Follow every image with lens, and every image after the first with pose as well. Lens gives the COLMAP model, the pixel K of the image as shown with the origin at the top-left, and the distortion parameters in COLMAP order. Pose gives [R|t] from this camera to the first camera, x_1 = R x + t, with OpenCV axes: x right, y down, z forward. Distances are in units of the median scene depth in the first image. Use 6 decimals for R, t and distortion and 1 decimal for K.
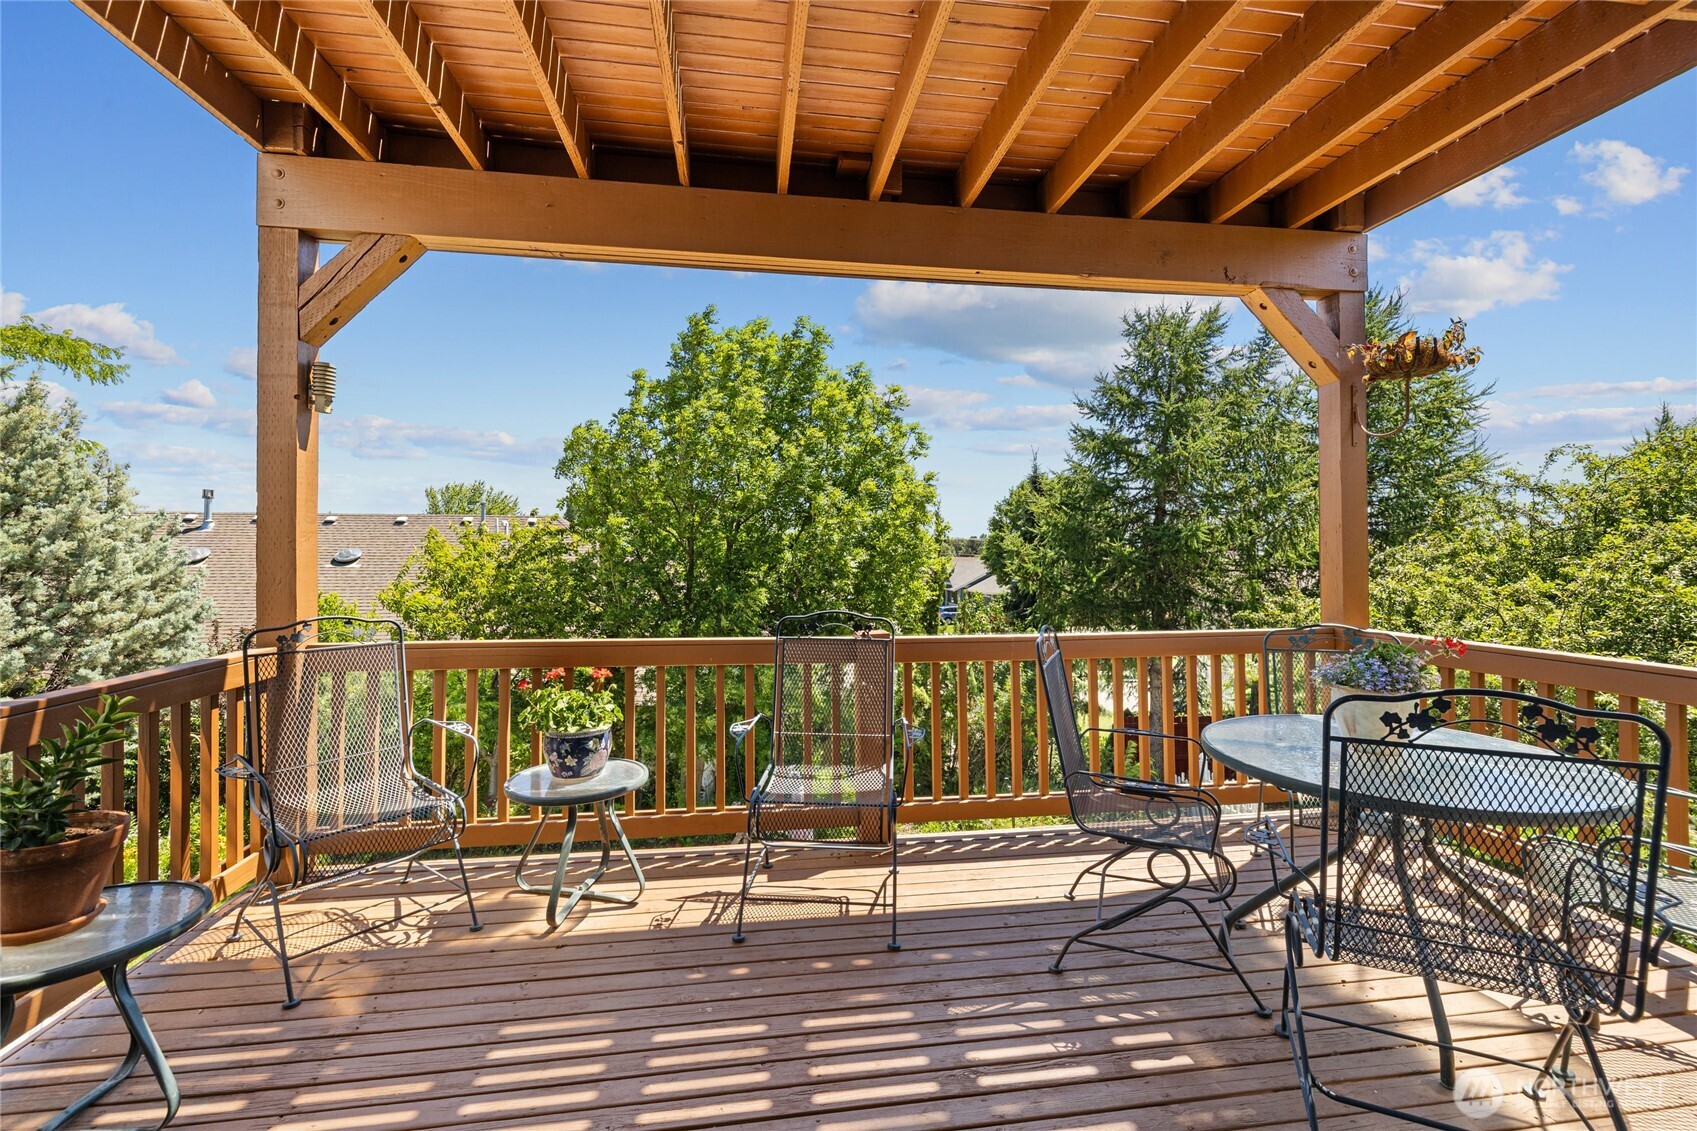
lens RADIAL K [[724.9, 0, 854.0], [0, 724.9, 537.9], [0, 0, 1]] dist [-0.000311, -0.000084]
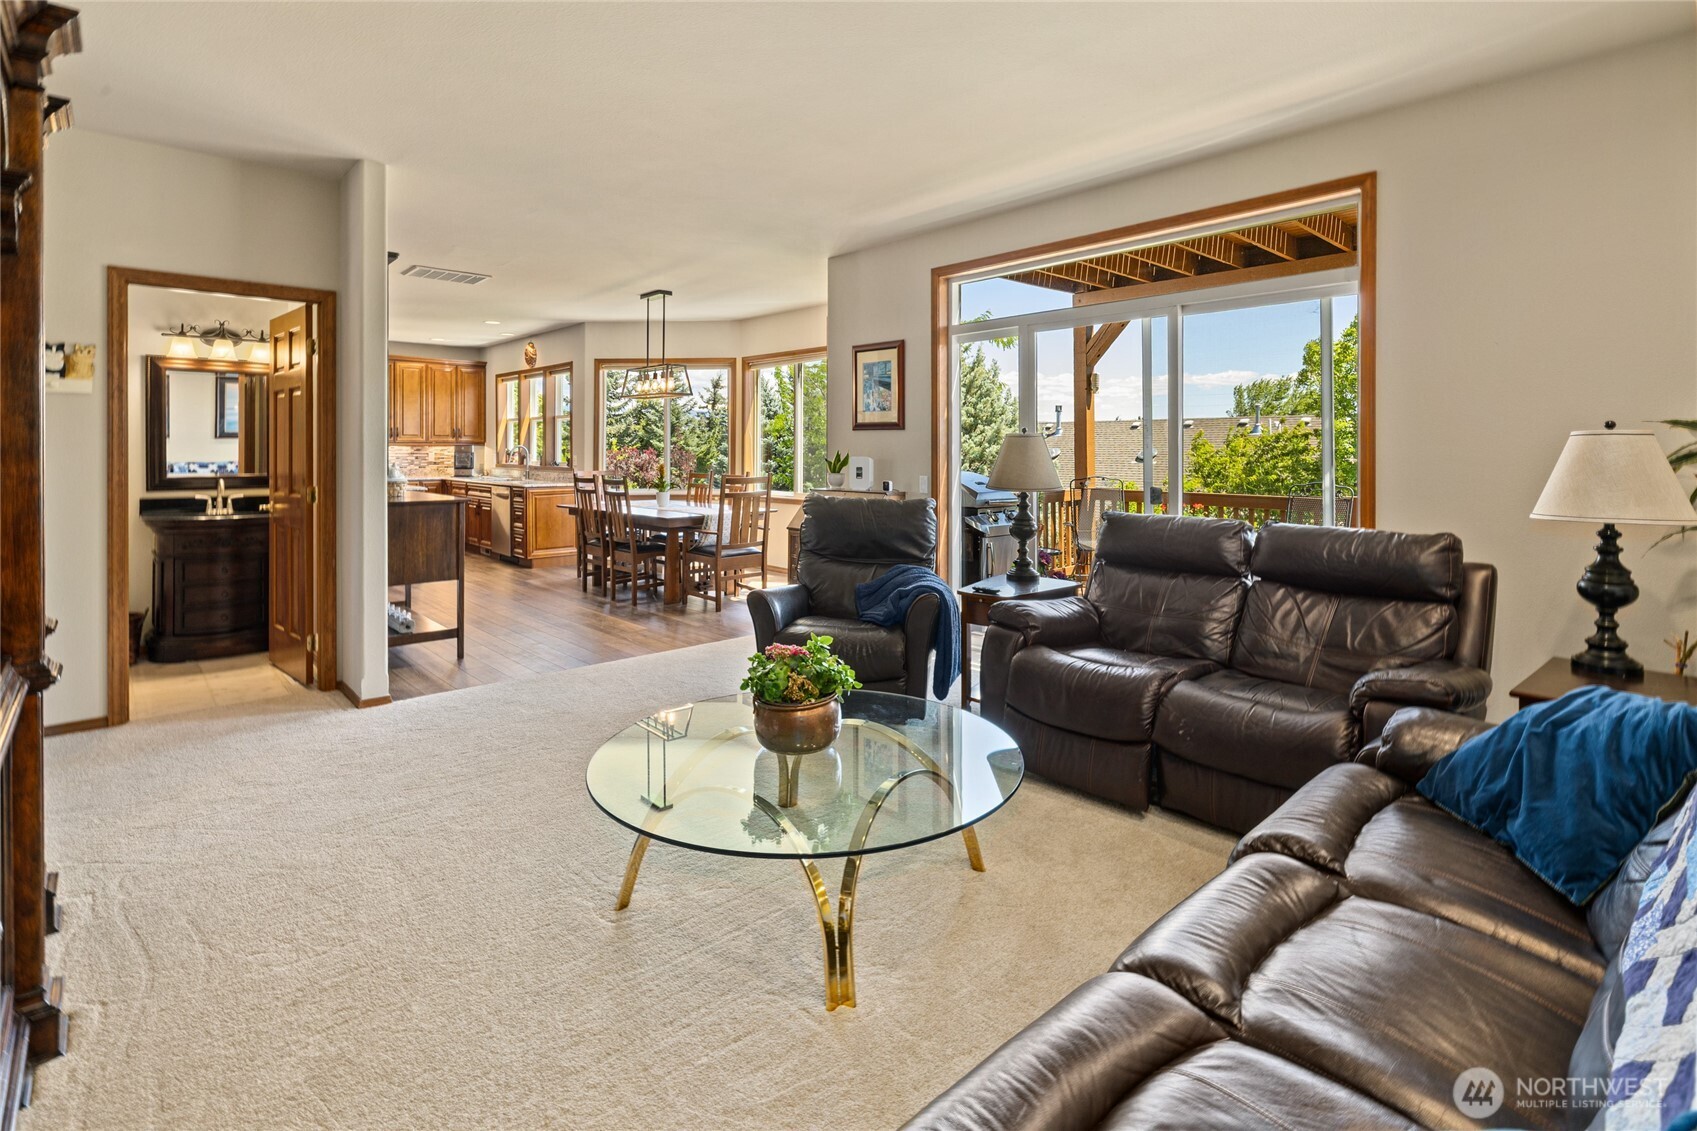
lens RADIAL K [[811.8, 0, 841.9], [0, 811.8, 449.8], [0, 0, 1]] dist [0.001598, 0.000211]
pose [[0.549247, -0.001091, -0.835659, 0.203655], [0.015413, 0.999842, 0.008825, -0.004398], [0.835518, -0.017727, 0.549177, -0.228752]]
